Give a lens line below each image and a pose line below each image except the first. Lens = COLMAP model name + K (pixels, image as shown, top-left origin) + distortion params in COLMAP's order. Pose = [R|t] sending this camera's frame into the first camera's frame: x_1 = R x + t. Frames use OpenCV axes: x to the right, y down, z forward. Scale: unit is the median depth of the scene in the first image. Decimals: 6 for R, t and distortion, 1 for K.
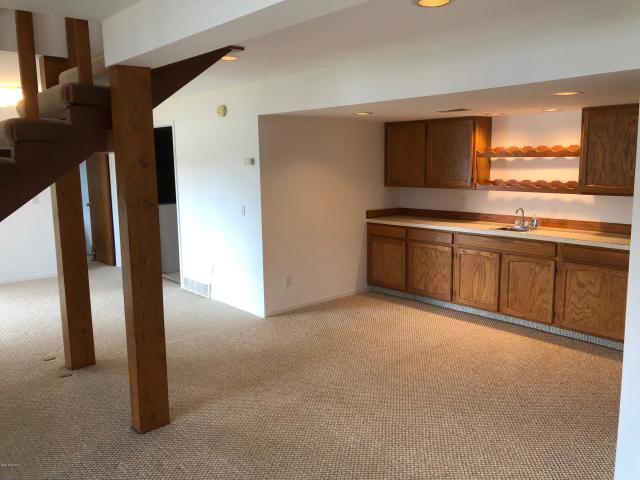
lens RADIAL K [[527.4, 0, 319.8], [0, 527.4, 238.2], [0, 0, 1]] dist [0.015555, -0.001541]
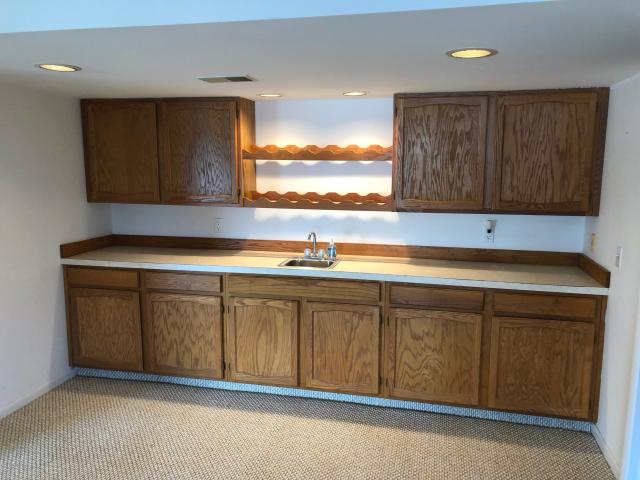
lens RADIAL K [[516.0, 0, 321.3], [0, 516.0, 241.9], [0, 0, 1]] dist [0.009272, -0.001142]
pose [[0.811566, -0.069473, 0.580115, -0.011652], [0.069676, 0.997328, 0.021963, -0.057747], [-0.580091, 0.022596, 0.814238, 0.428357]]
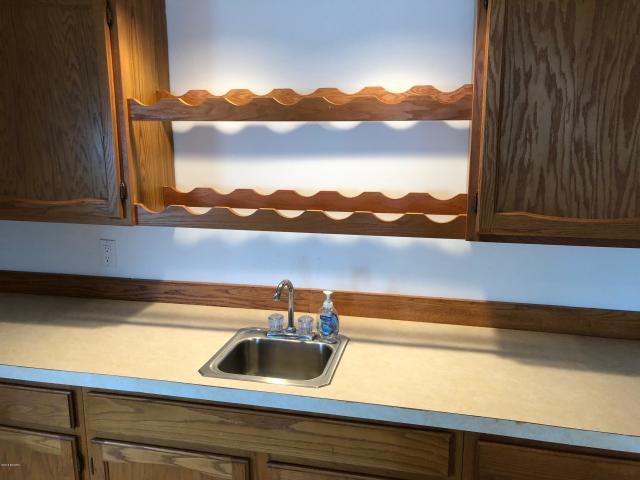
lens RADIAL K [[527.4, 0, 319.8], [0, 527.4, 238.2], [0, 0, 1]] dist [0.015555, -0.001541]
pose [[0.814347, -0.105278, 0.570750, 0.214776], [0.077882, 0.994338, 0.072290, -0.103601], [-0.575129, -0.014418, 0.817936, 0.720076]]
